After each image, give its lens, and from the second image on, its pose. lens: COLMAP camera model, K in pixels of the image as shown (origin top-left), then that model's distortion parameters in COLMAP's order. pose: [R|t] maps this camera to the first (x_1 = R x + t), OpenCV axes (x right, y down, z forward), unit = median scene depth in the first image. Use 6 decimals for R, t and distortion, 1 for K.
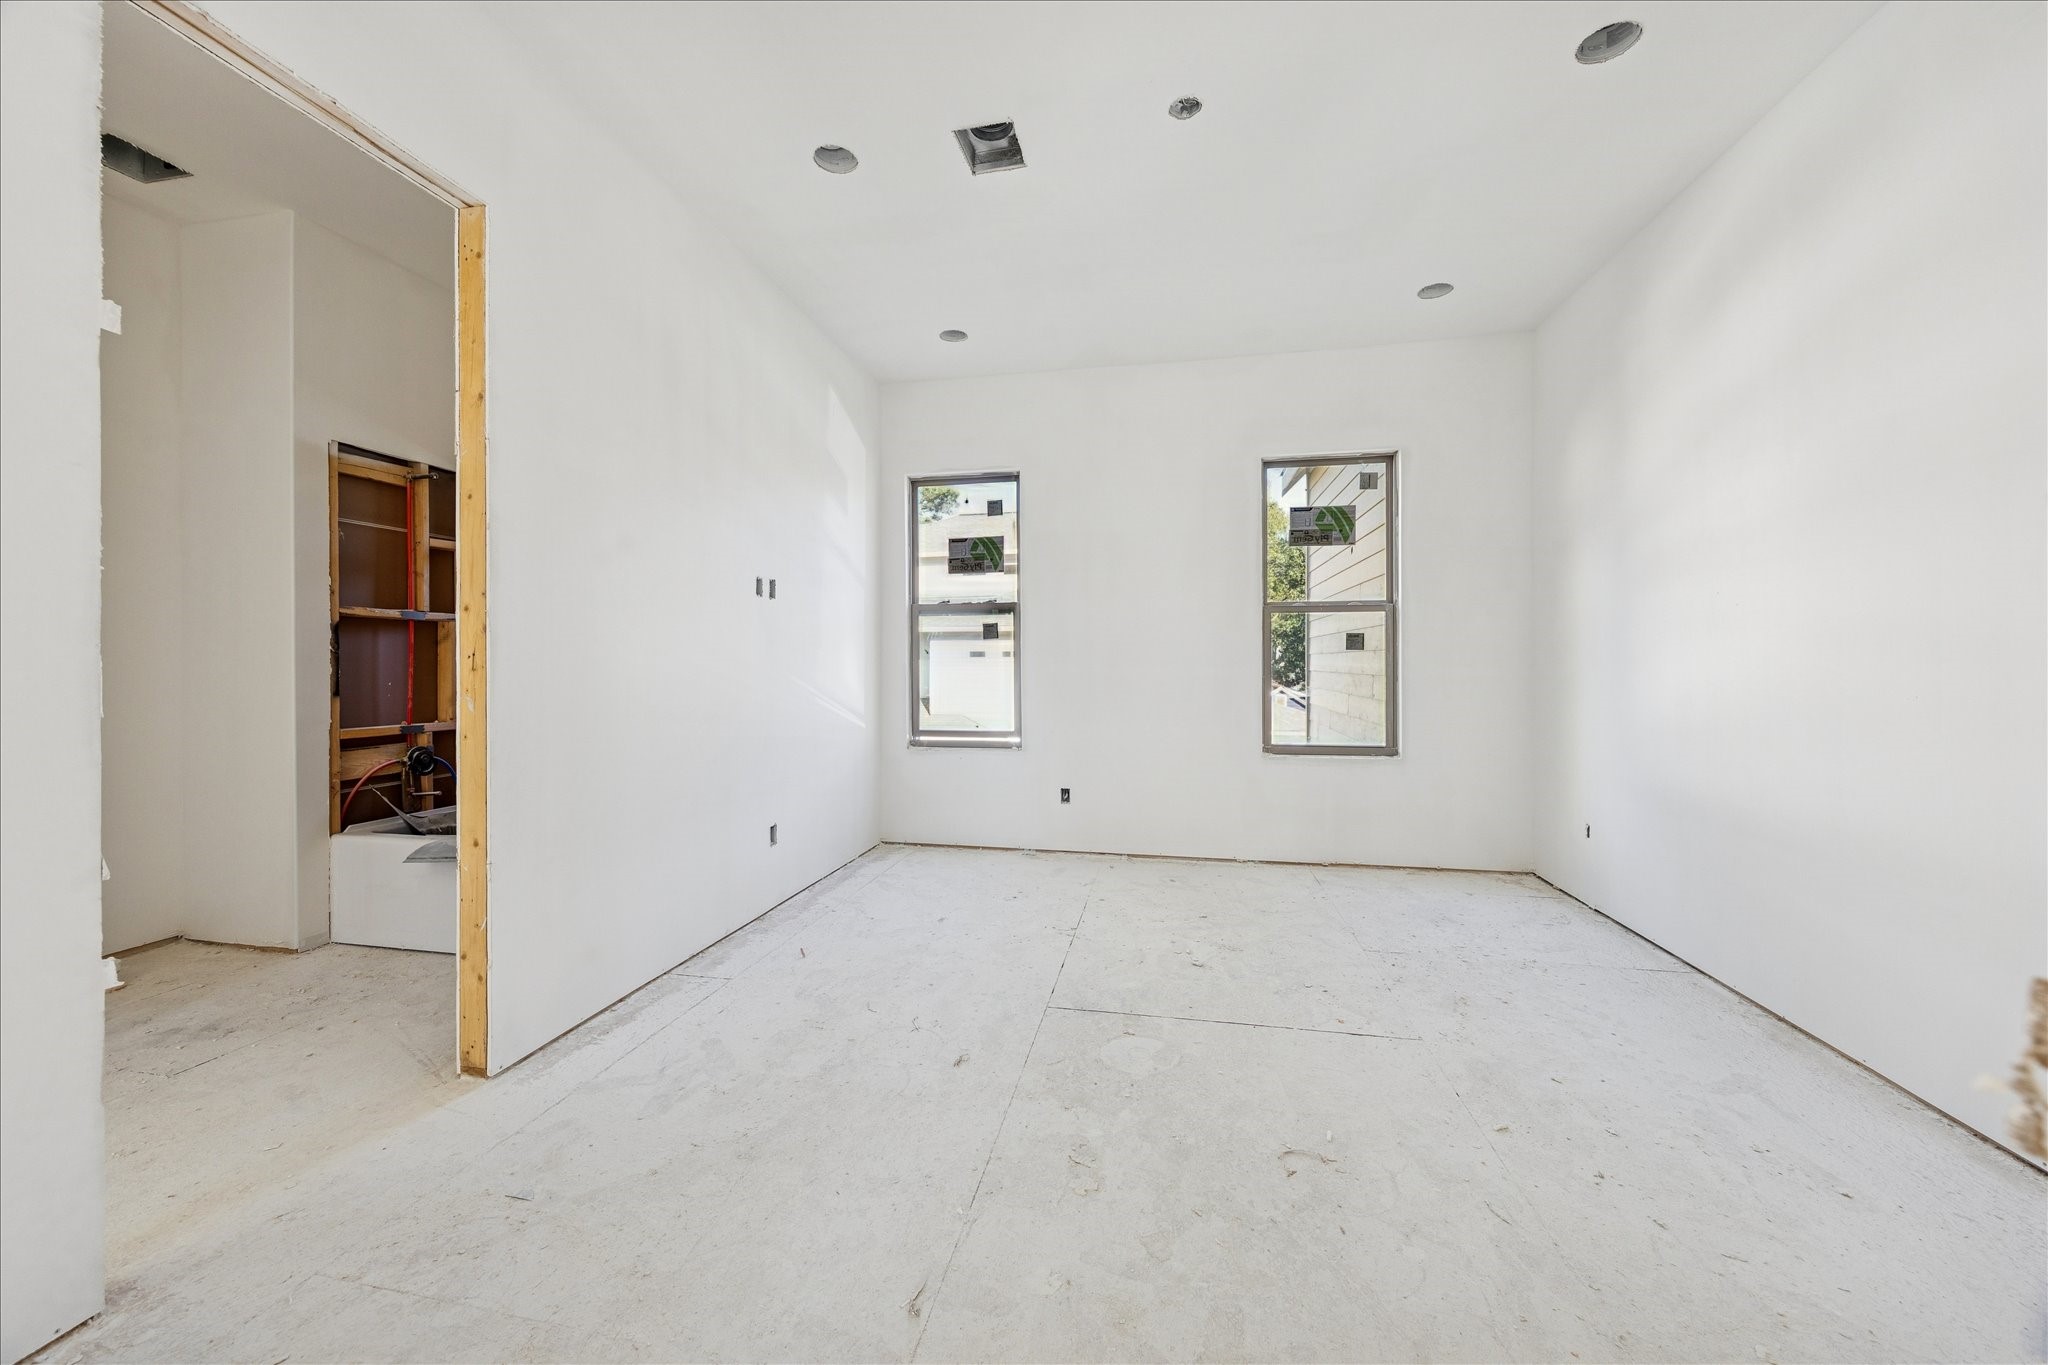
lens RADIAL K [[782.7, 0, 1022.2], [0, 782.7, 659.3], [0, 0, 1]] dist [-0.001571, 0.000100]
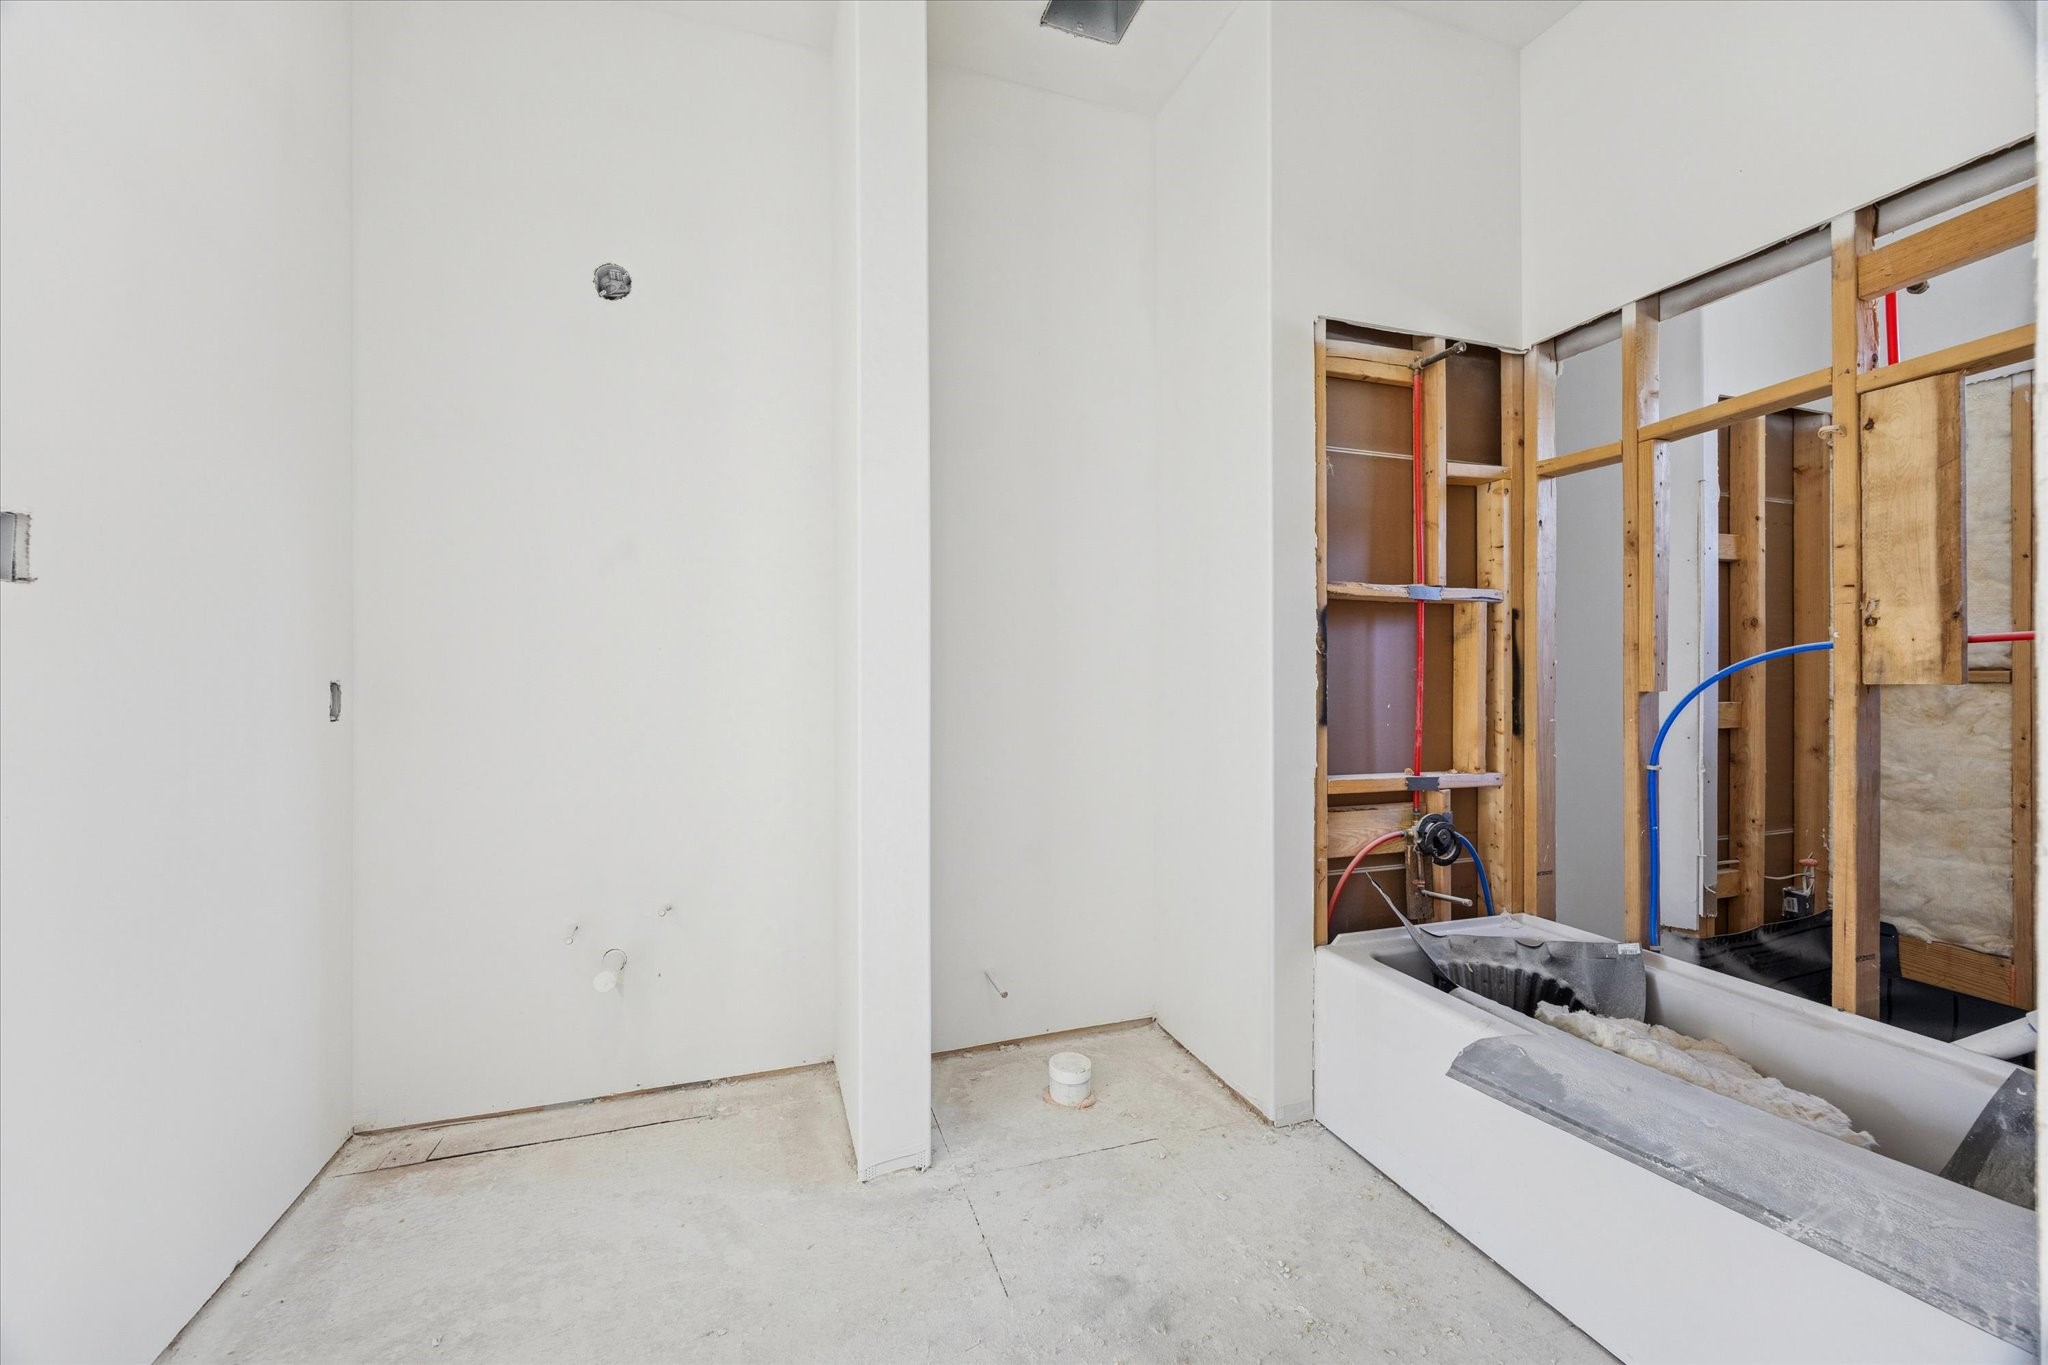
lens RADIAL K [[782.7, 0, 1022.2], [0, 782.7, 659.3], [0, 0, 1]] dist [-0.001571, 0.000100]
pose [[0.499480, -0.000011, -0.866326, -0.427599], [-0.003950, 0.999990, -0.002290, -0.002973], [0.866317, 0.004565, 0.499474, 0.449101]]
